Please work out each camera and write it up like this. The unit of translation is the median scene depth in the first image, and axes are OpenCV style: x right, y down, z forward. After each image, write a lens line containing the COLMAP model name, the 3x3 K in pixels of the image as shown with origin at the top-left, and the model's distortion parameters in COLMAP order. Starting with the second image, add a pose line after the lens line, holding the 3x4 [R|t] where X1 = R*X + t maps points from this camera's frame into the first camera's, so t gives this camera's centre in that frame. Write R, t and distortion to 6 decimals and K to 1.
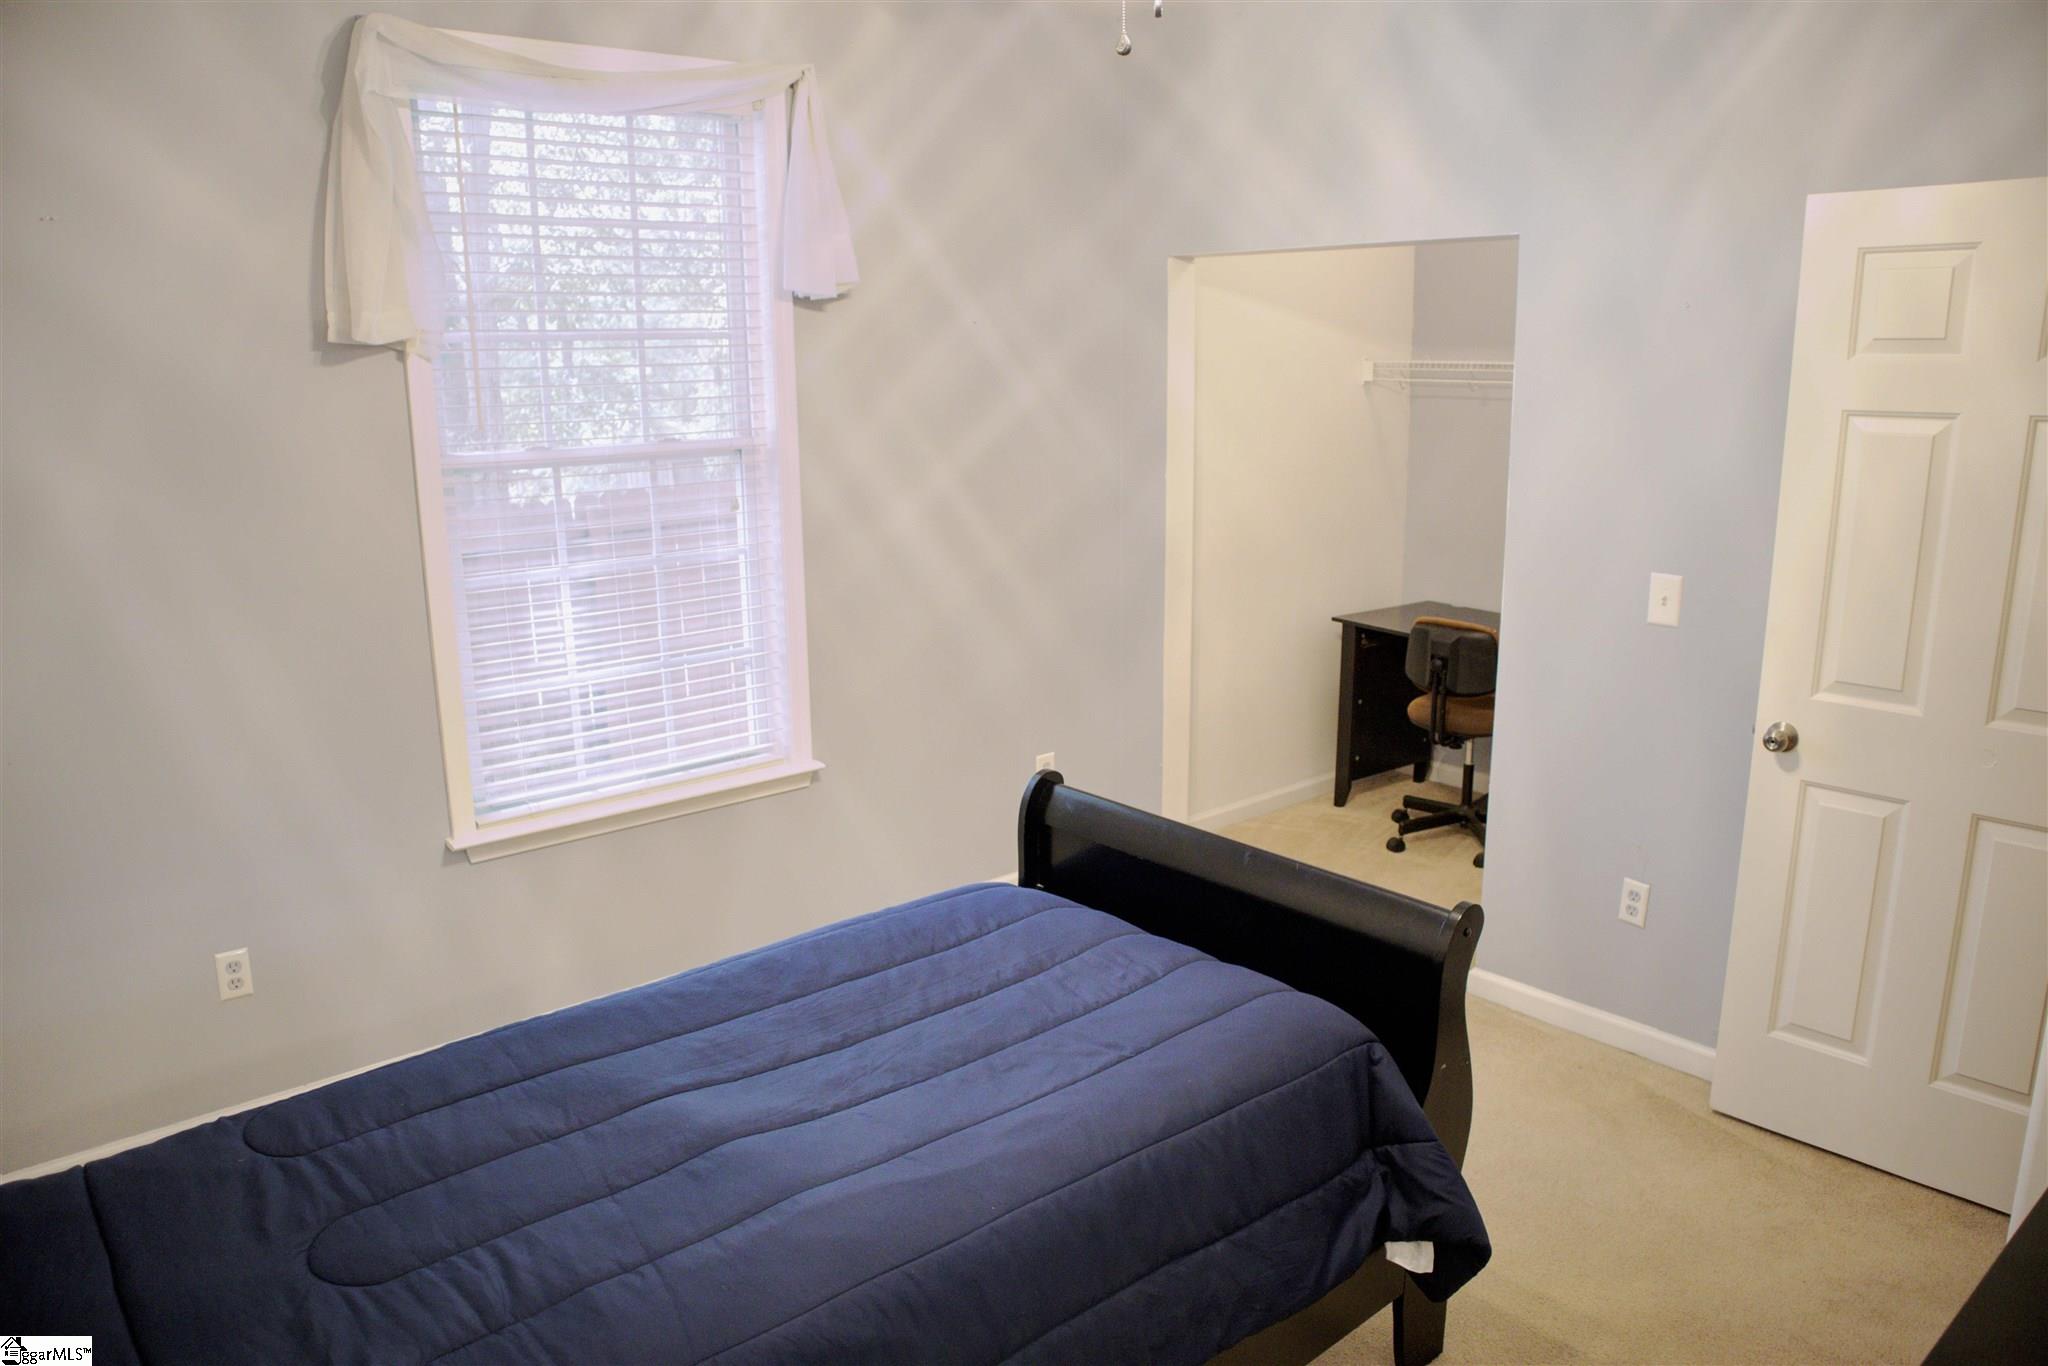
lens RADIAL K [[1424.3, 0, 1012.2], [0, 1424.3, 677.9], [0, 0, 1]] dist [-0.069124, 0.004782]
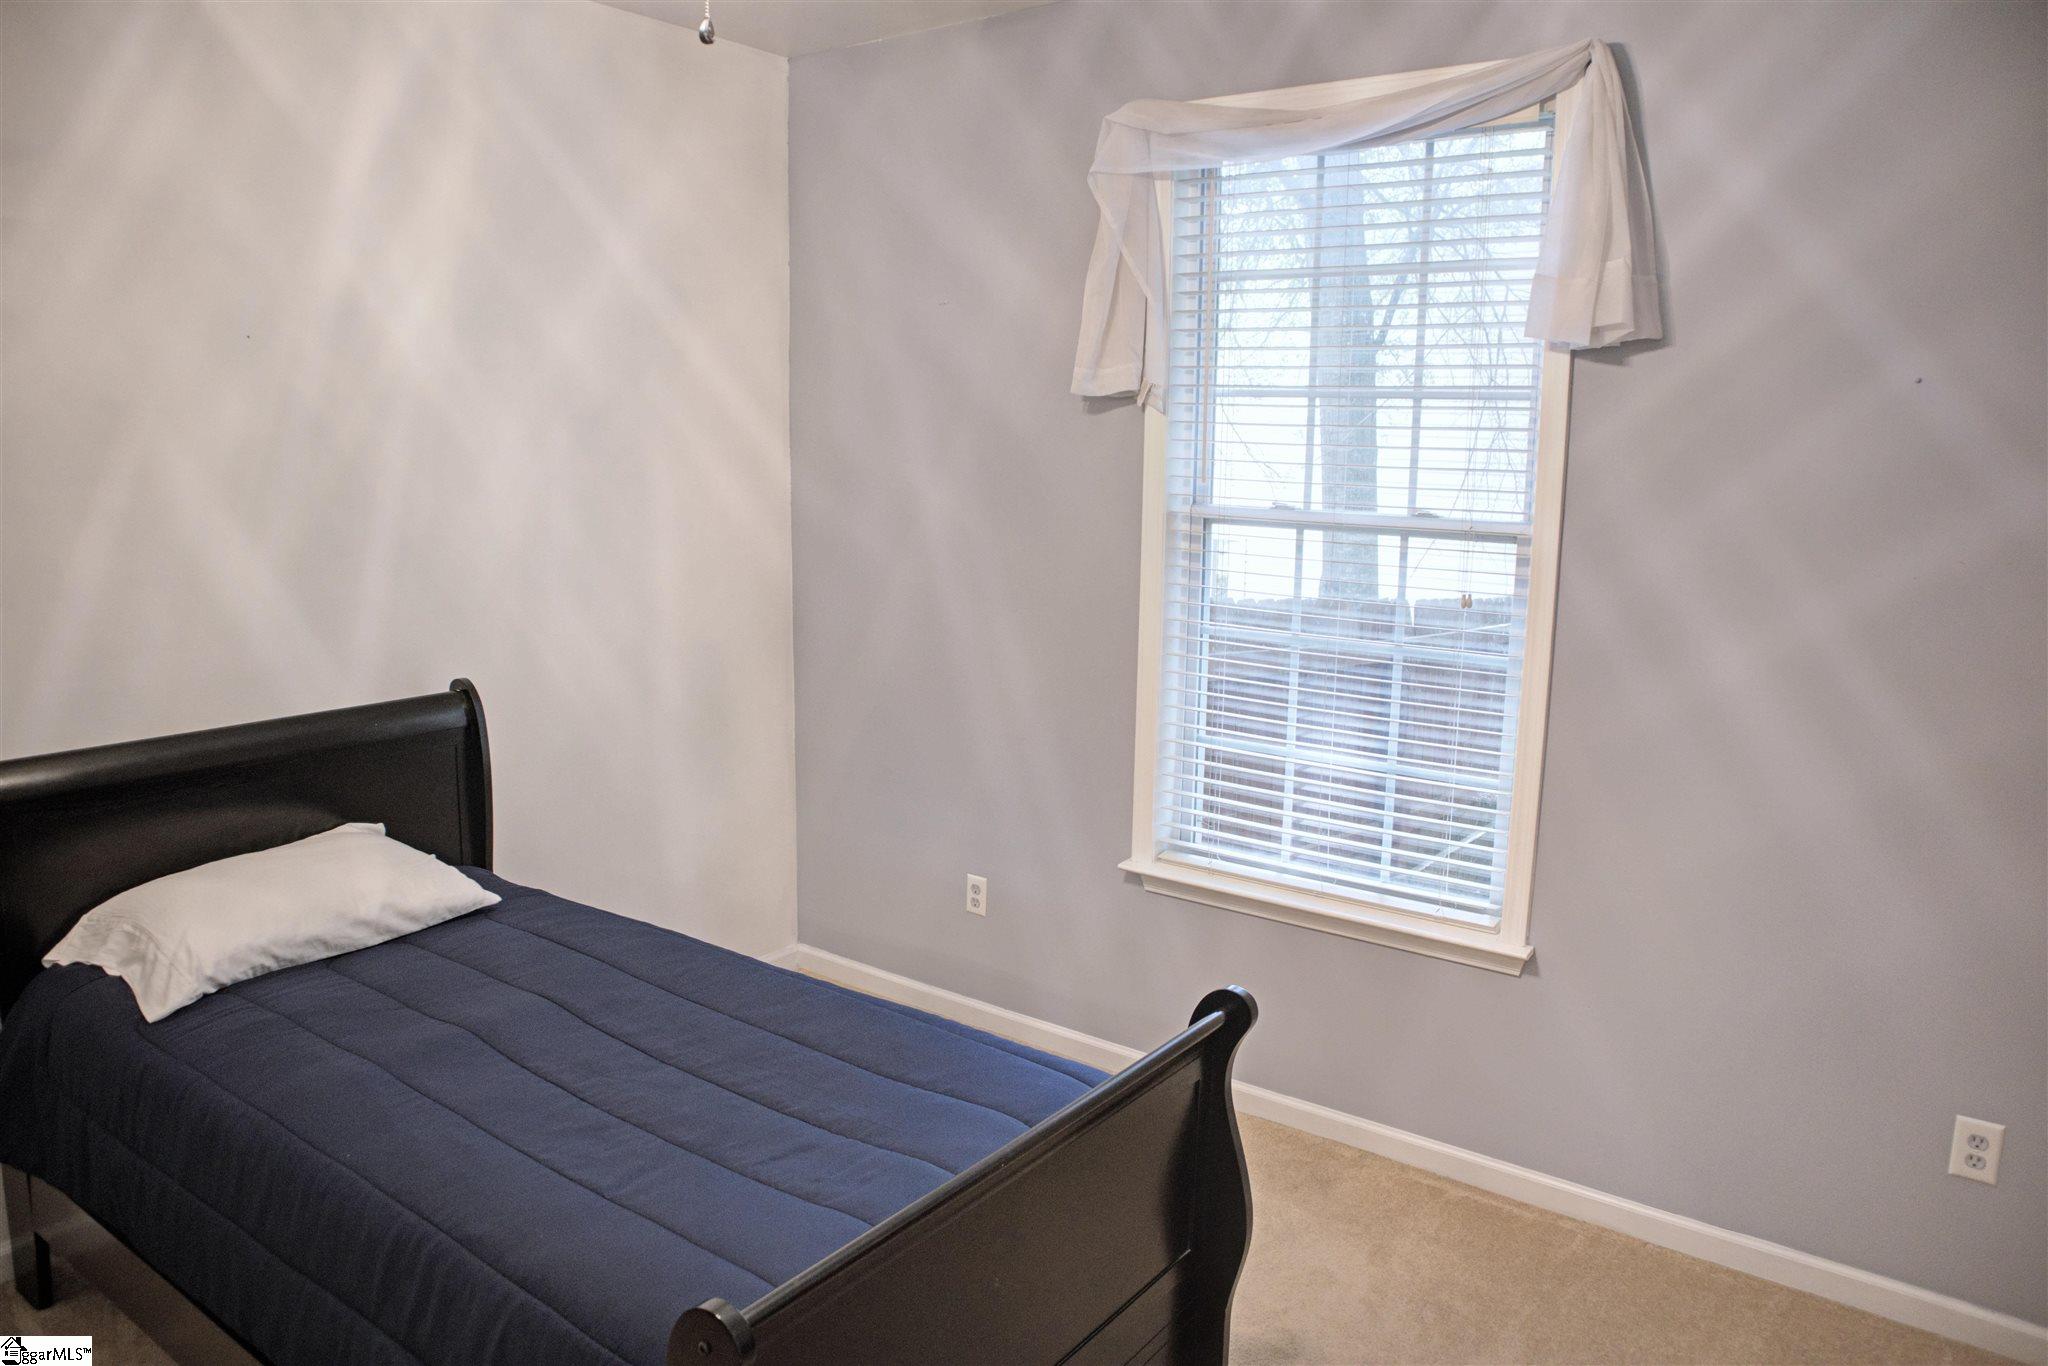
lens RADIAL K [[1424.3, 0, 1012.2], [0, 1424.3, 677.9], [0, 0, 1]] dist [-0.069124, 0.004782]
pose [[0.247609, 0.187896, -0.950466, 0.618834], [-0.236817, 0.962995, 0.128679, -0.144721], [0.939472, 0.193224, 0.282943, 0.632460]]
